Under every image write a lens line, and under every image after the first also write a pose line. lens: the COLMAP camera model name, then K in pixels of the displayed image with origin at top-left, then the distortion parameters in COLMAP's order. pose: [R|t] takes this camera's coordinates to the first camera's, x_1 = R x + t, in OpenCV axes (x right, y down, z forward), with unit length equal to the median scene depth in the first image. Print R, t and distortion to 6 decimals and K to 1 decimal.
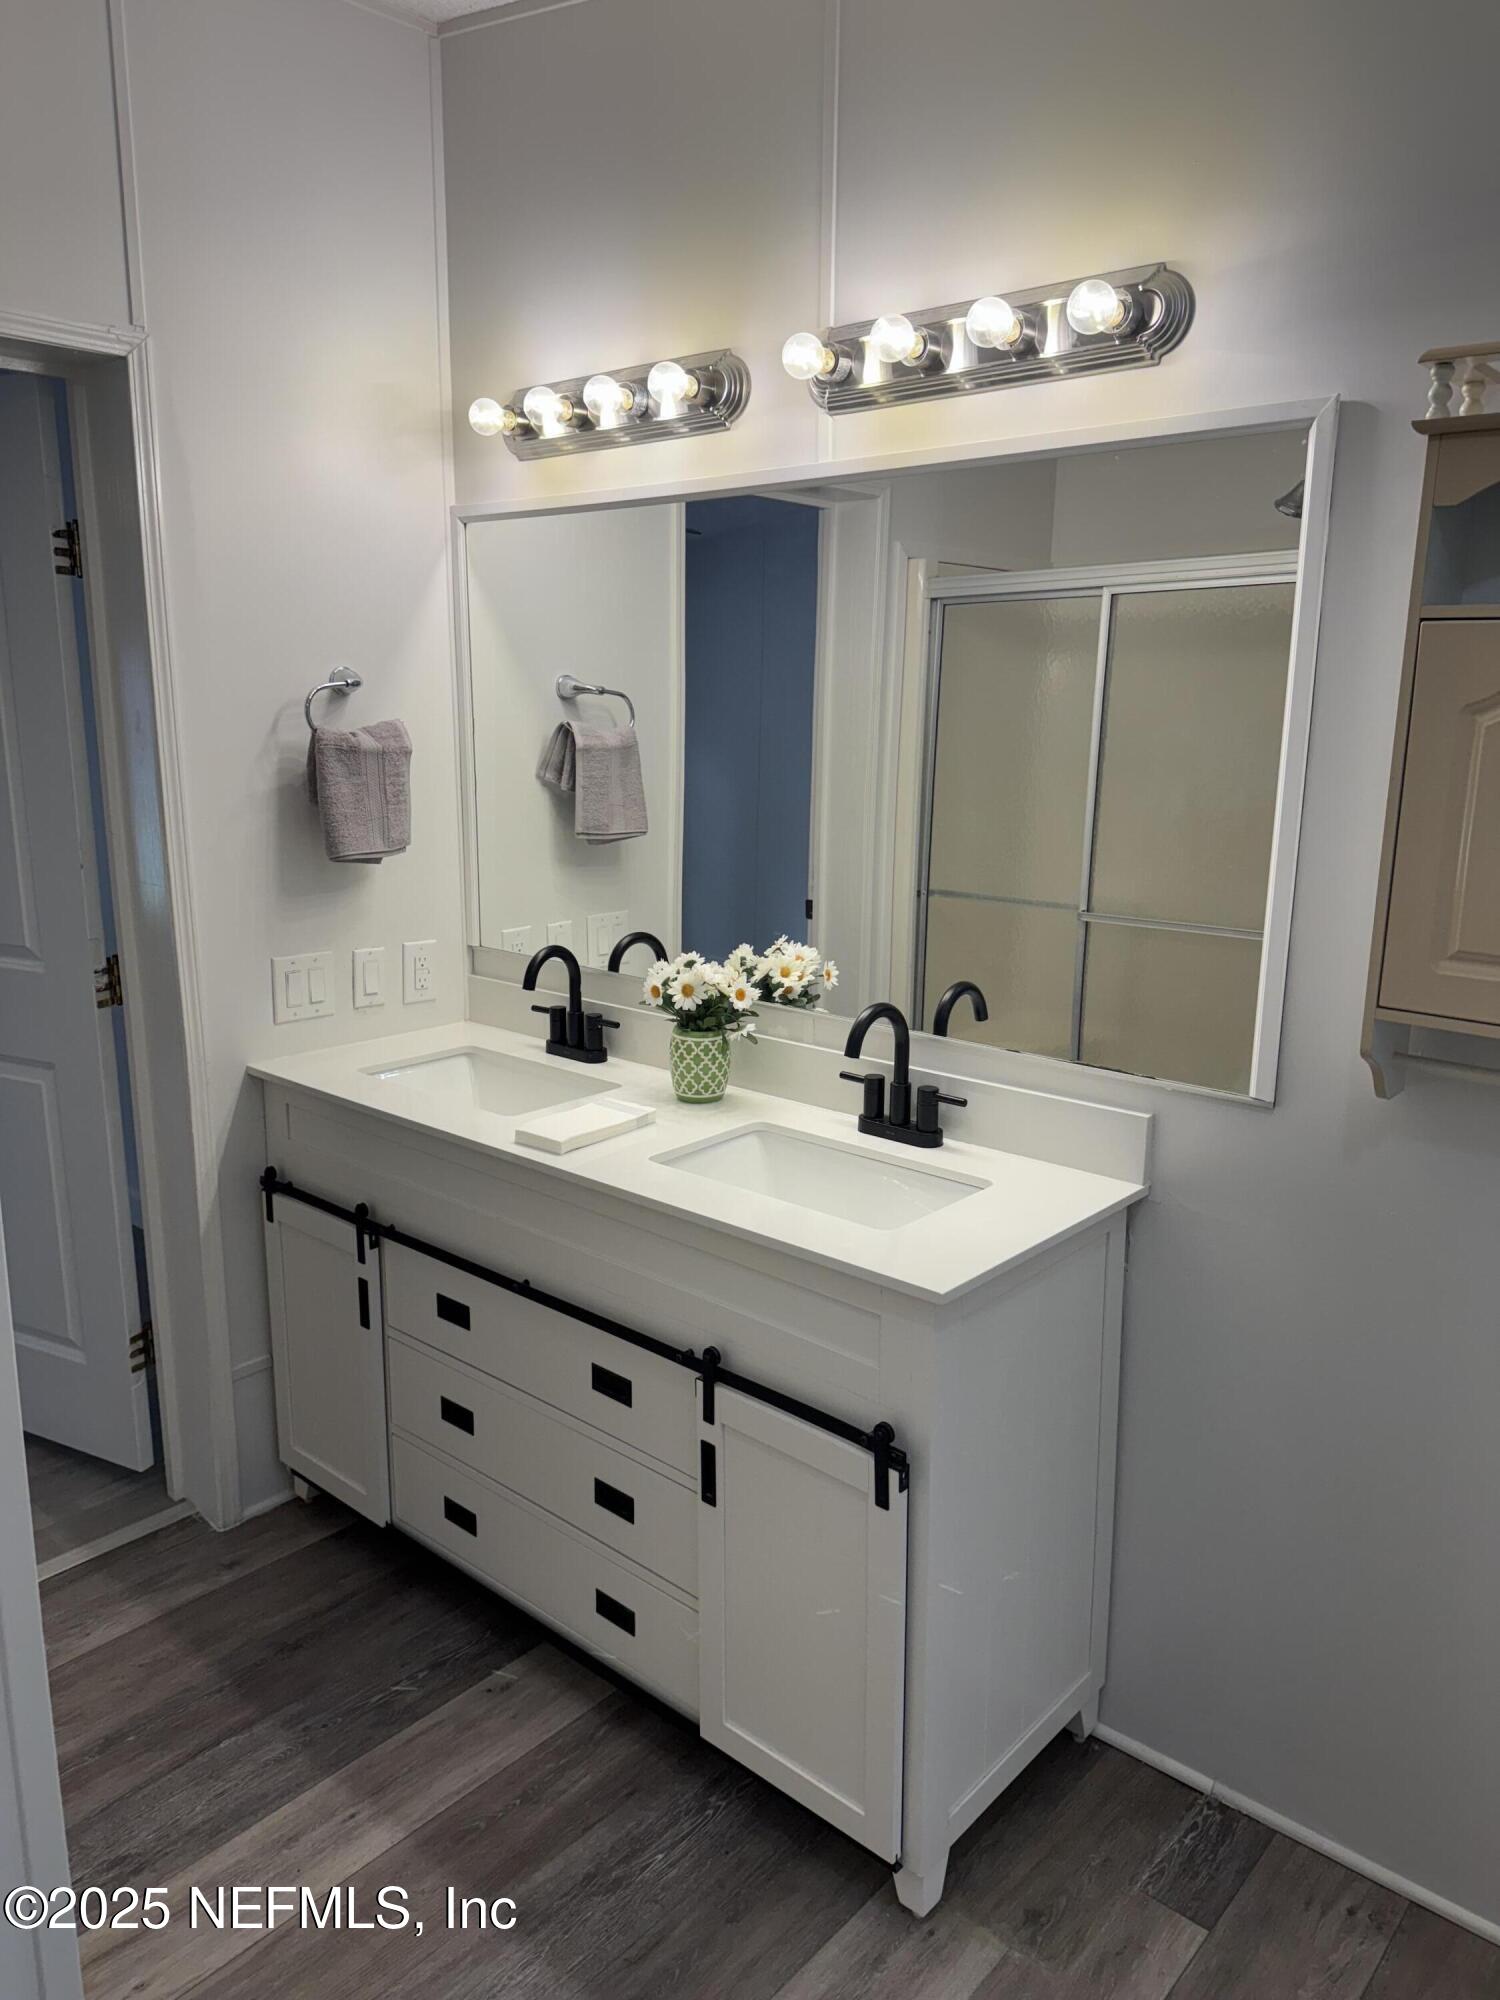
lens RADIAL K [[1420.0, 0, 751.4], [0, 1420.0, 1000.2], [0, 0, 1]] dist [0.000987, -0.000989]
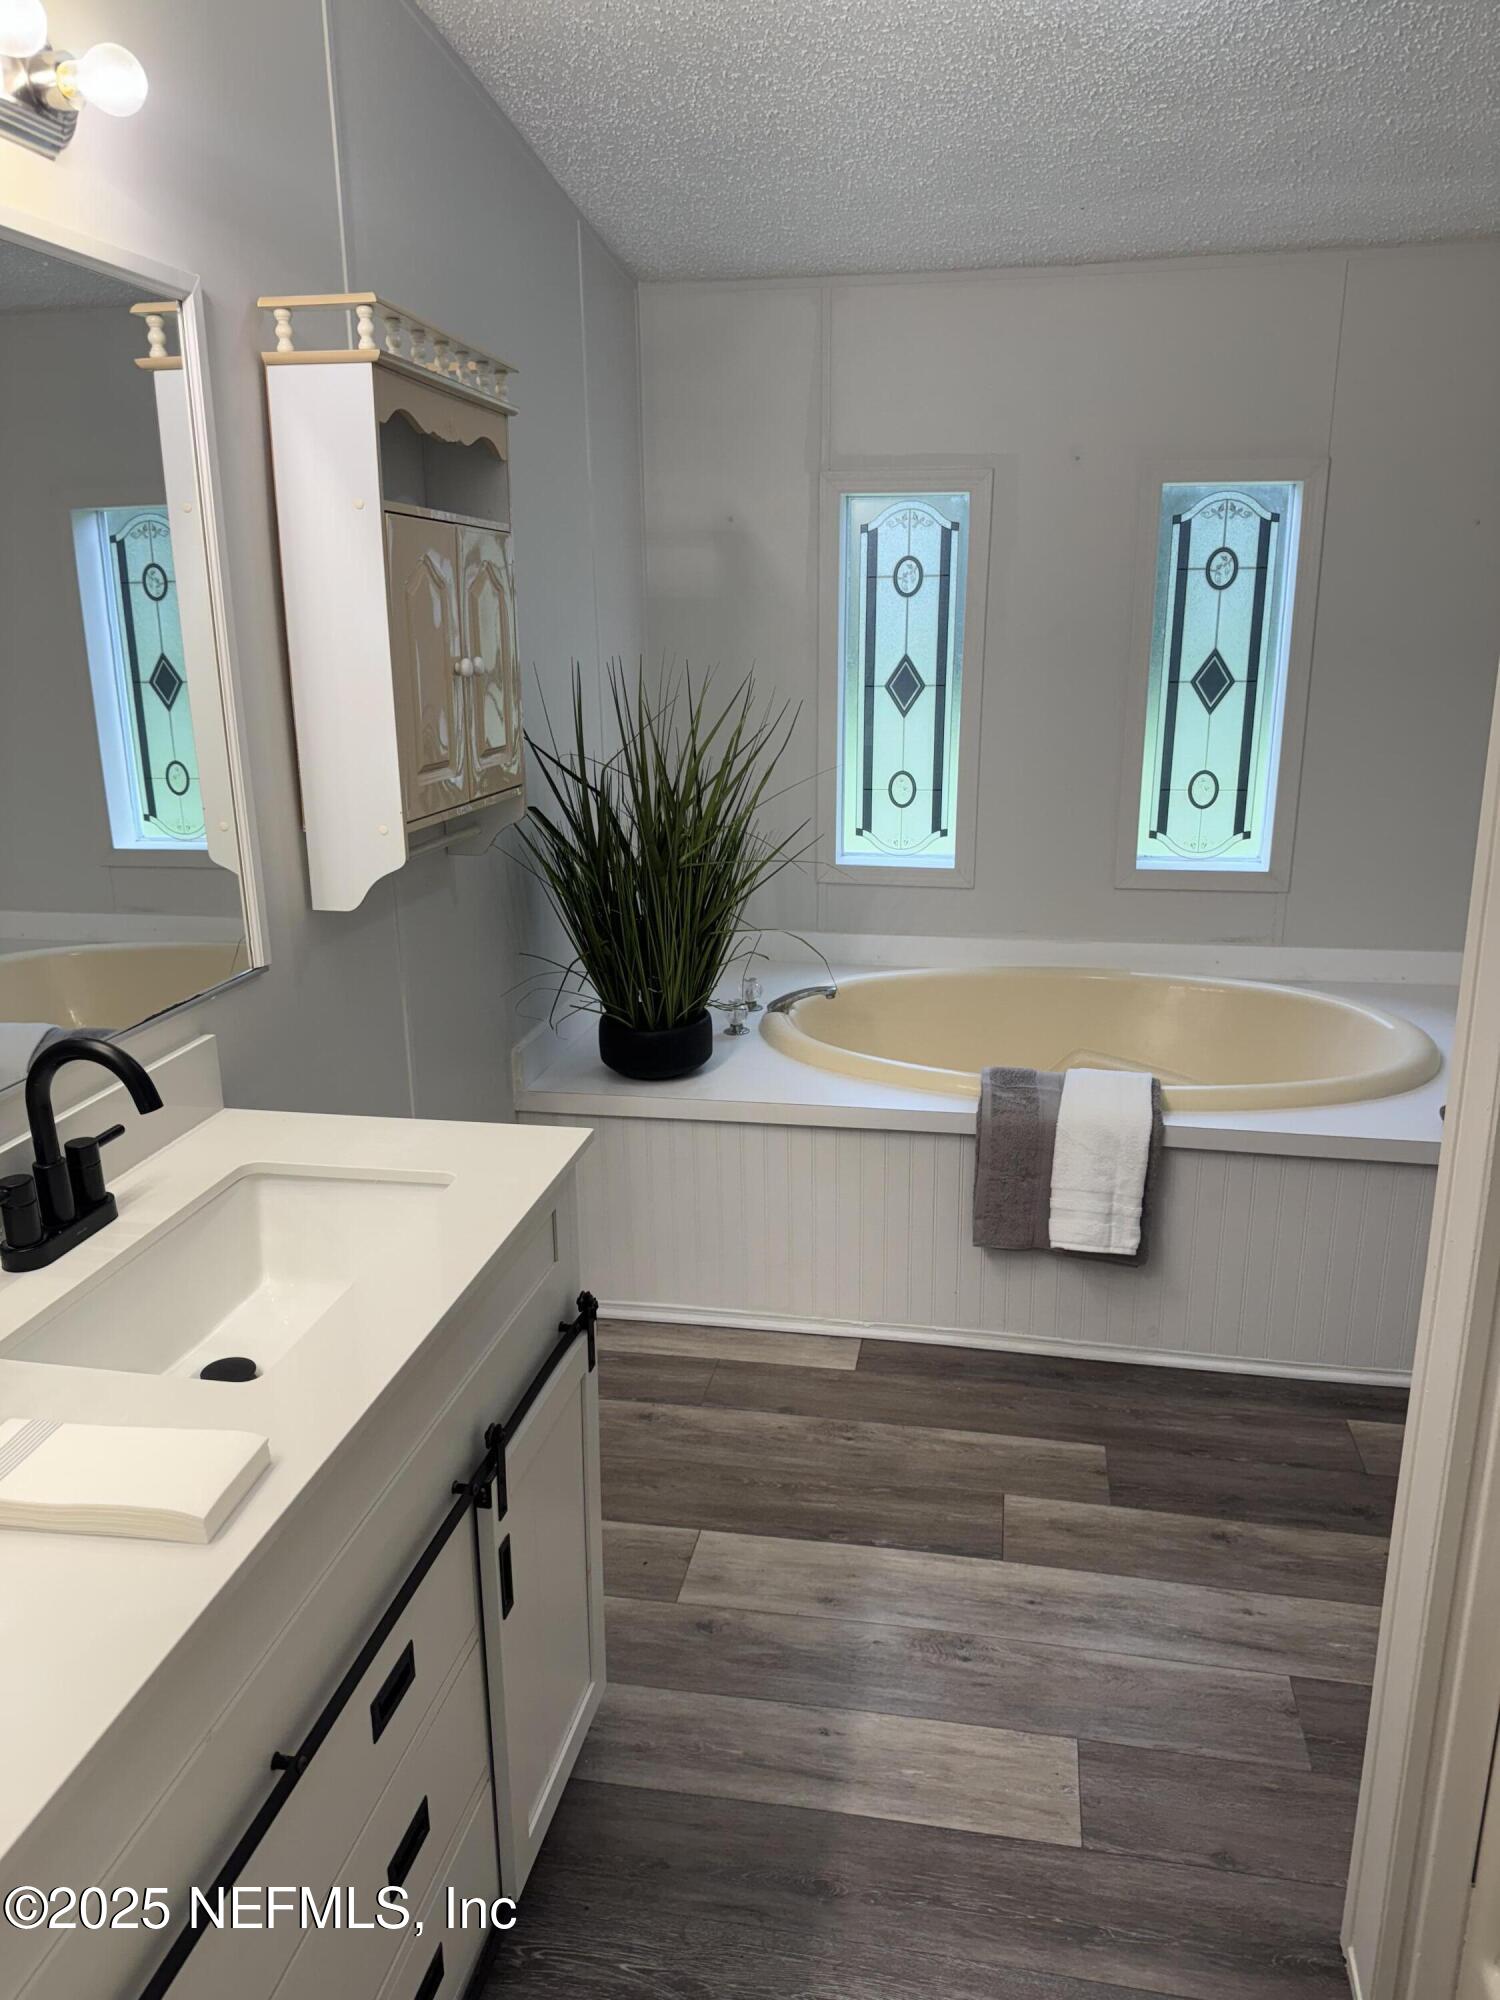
lens RADIAL K [[1420.0, 0, 754.9], [0, 1420.0, 1003.7], [0, 0, 1]] dist [0.000987, -0.000989]
pose [[-0.511750, -0.237025, 0.825791, -0.679894], [0.179683, 0.910405, 0.372662, -0.223550], [-0.840134, 0.339091, -0.423311, 1.121516]]
